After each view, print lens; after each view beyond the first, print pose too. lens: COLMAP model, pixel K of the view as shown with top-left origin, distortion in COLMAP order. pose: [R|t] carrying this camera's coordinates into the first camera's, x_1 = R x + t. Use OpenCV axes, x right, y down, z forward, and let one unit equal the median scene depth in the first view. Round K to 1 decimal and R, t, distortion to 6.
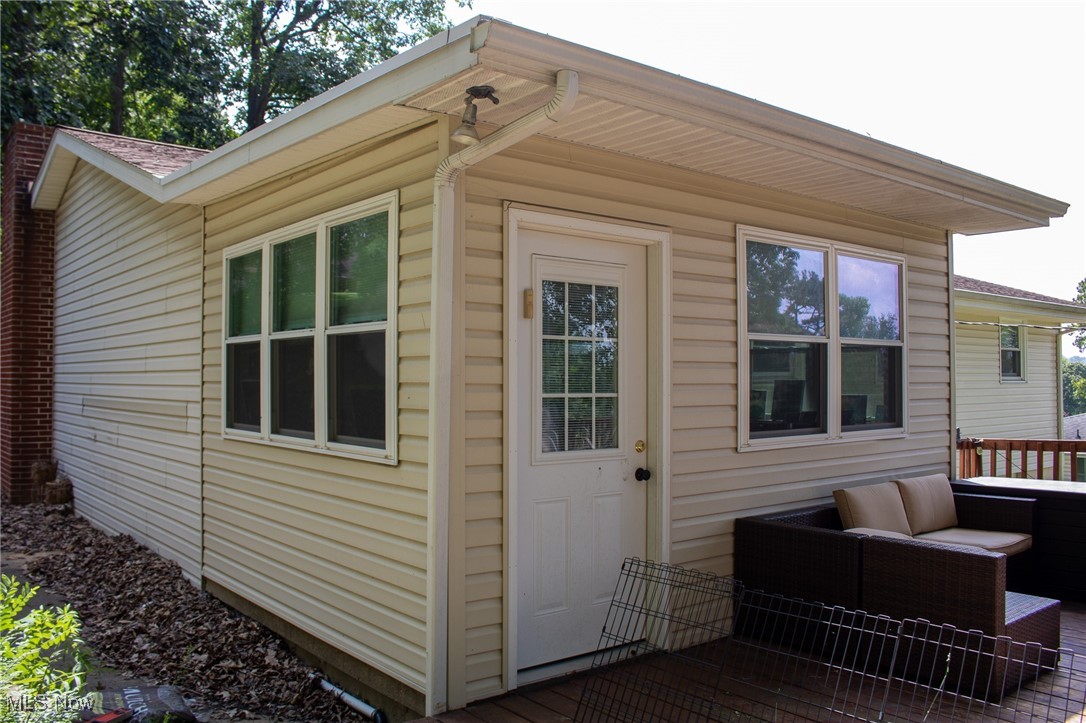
lens RADIAL K [[869.1, 0, 545.2], [0, 869.1, 361.4], [0, 0, 1]] dist [-0.090211, 0.019692]
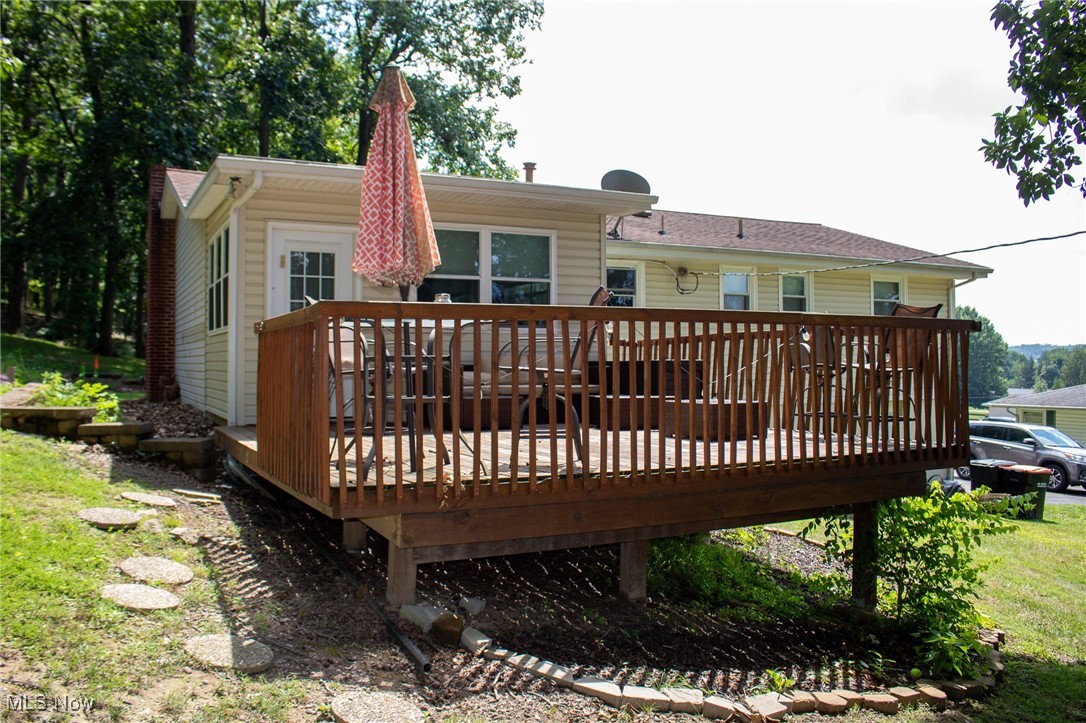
lens RADIAL K [[869.1, 0, 540.3], [0, 869.1, 360.0], [0, 0, 1]] dist [-0.090211, 0.019692]
pose [[0.976304, 0.001286, -0.216398, 0.476210], [0.002121, 0.999877, 0.015511, 0.067910], [0.216391, -0.015603, 0.976182, -0.461289]]
